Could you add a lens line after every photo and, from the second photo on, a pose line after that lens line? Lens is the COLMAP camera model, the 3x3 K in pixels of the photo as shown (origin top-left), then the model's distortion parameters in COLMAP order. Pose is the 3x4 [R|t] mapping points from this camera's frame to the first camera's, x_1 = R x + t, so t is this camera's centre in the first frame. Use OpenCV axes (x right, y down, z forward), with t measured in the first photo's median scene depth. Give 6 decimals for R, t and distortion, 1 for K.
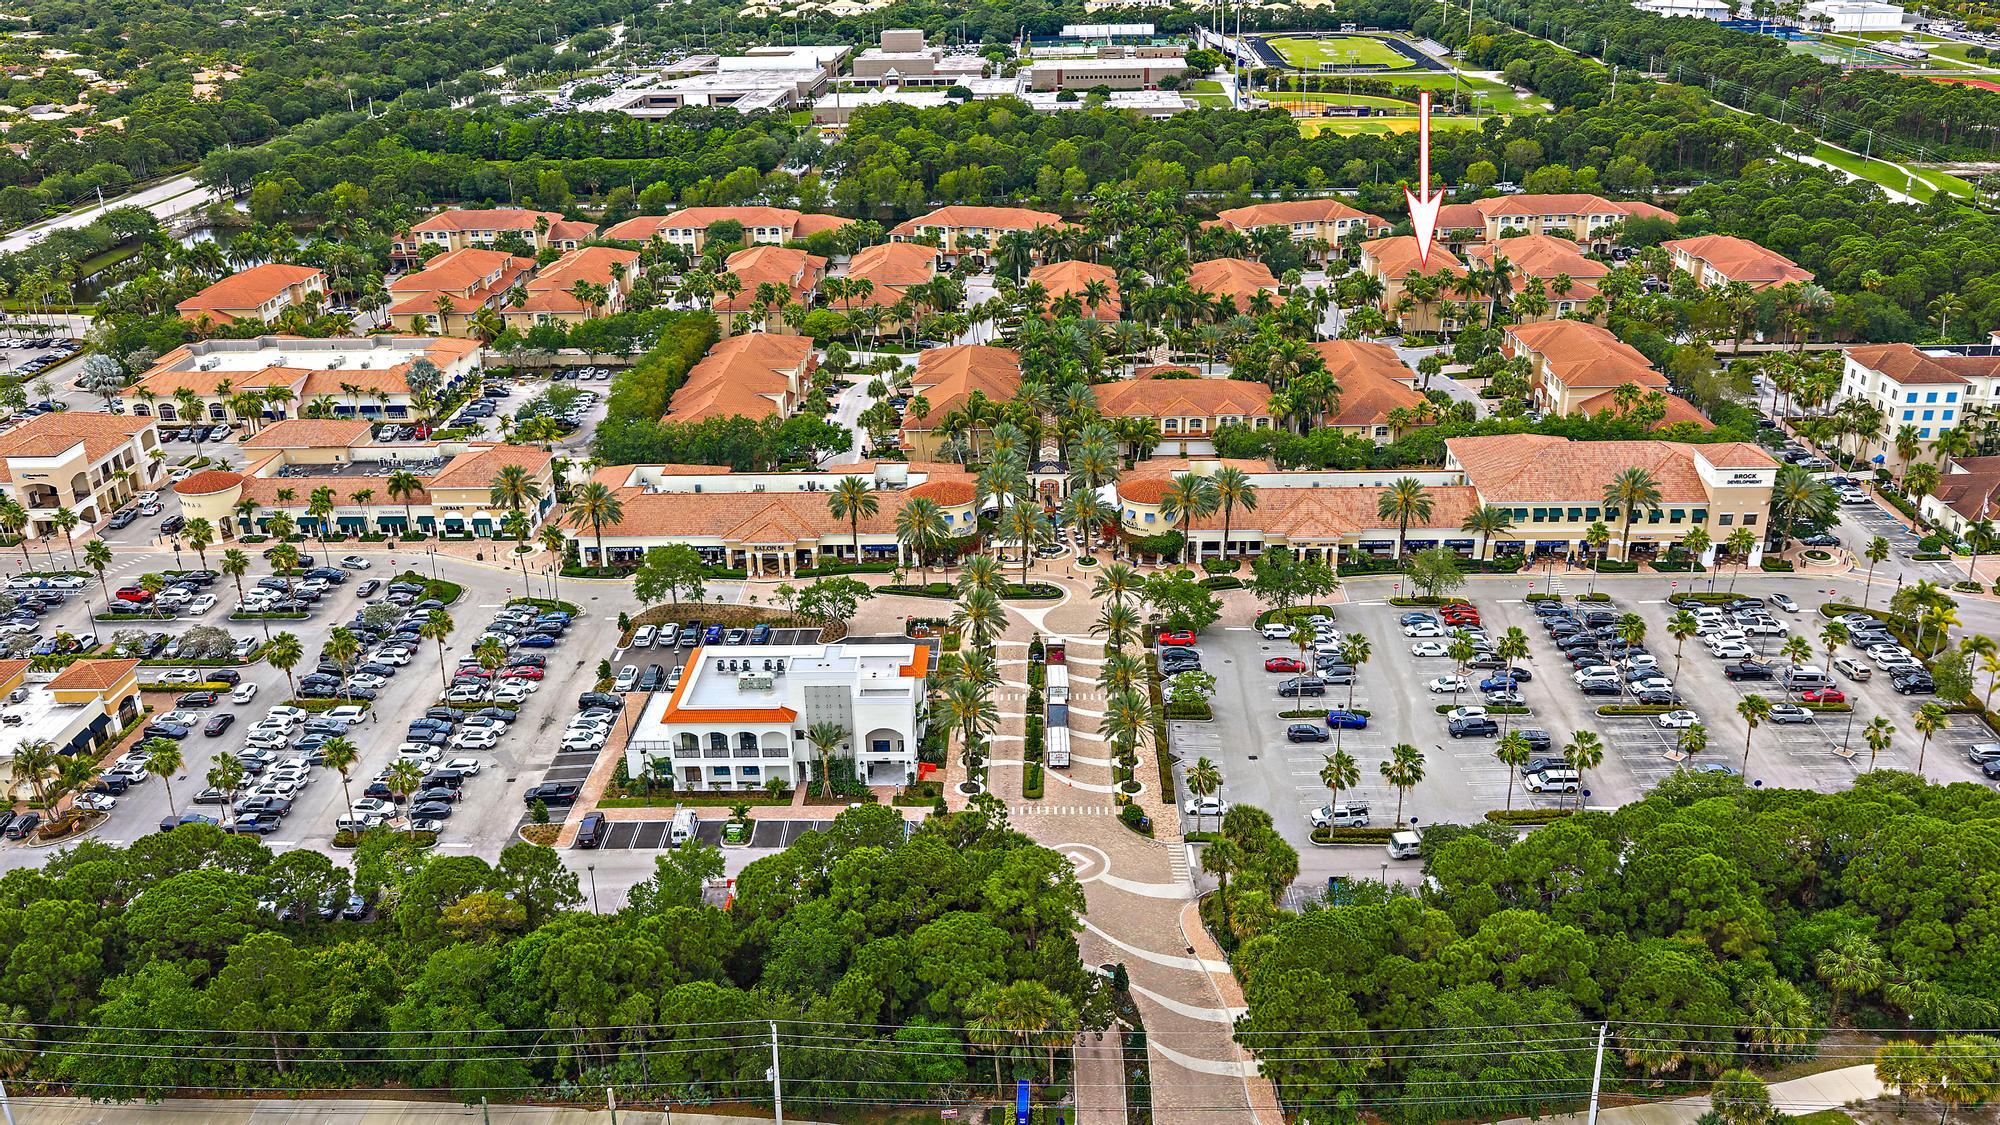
lens RADIAL K [[1639.2, 0, 1000.0], [0, 1639.2, 562.5], [0, 0, 1]] dist [0.008663, 0.003362]
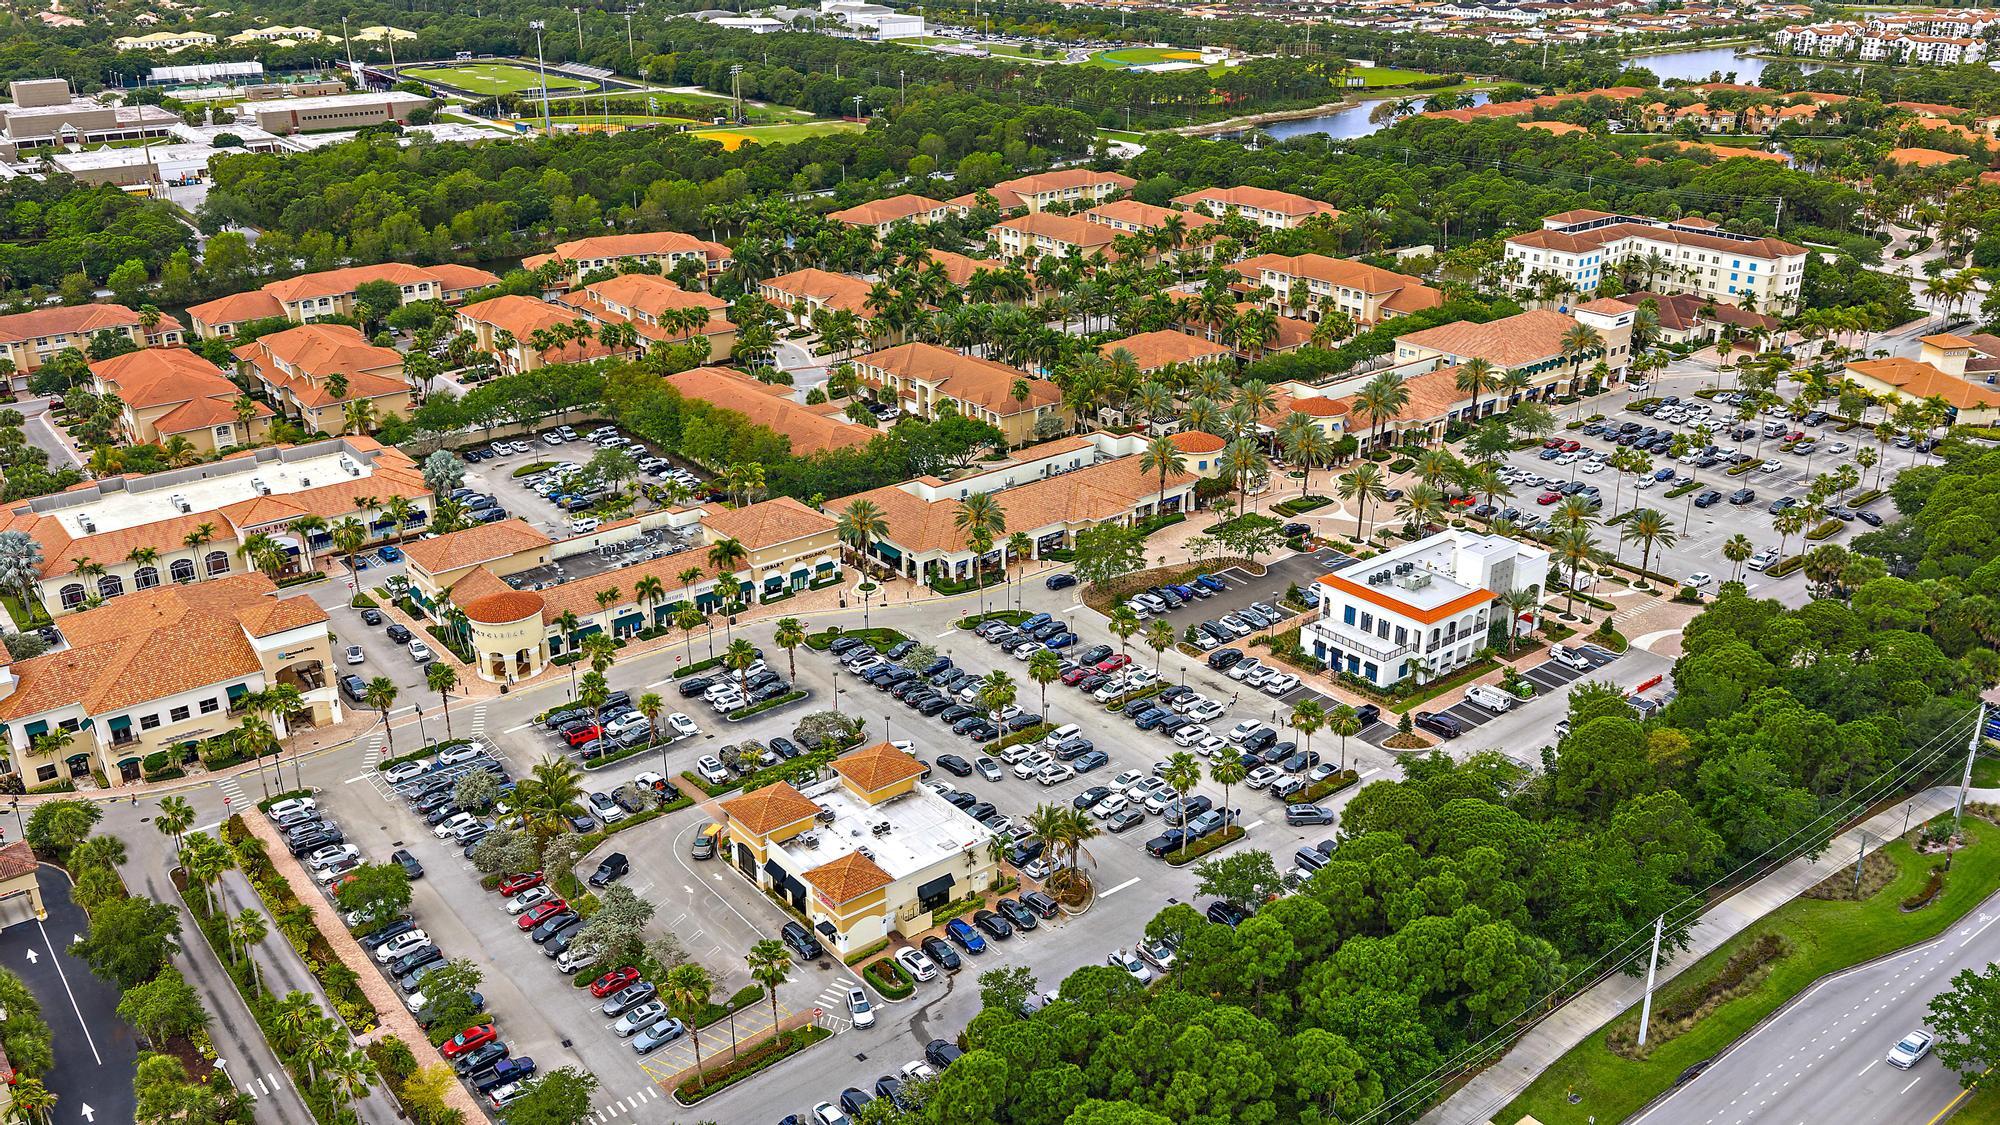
lens RADIAL K [[1679.5, 0, 1000.0], [0, 1679.5, 562.5], [0, 0, 1]] dist [-0.003295, -0.010980]
pose [[0.763969, -0.229052, 0.603231, -0.854831], [0.243339, 0.968119, 0.059423, -0.063925], [-0.597610, 0.101392, 0.795350, 0.192226]]
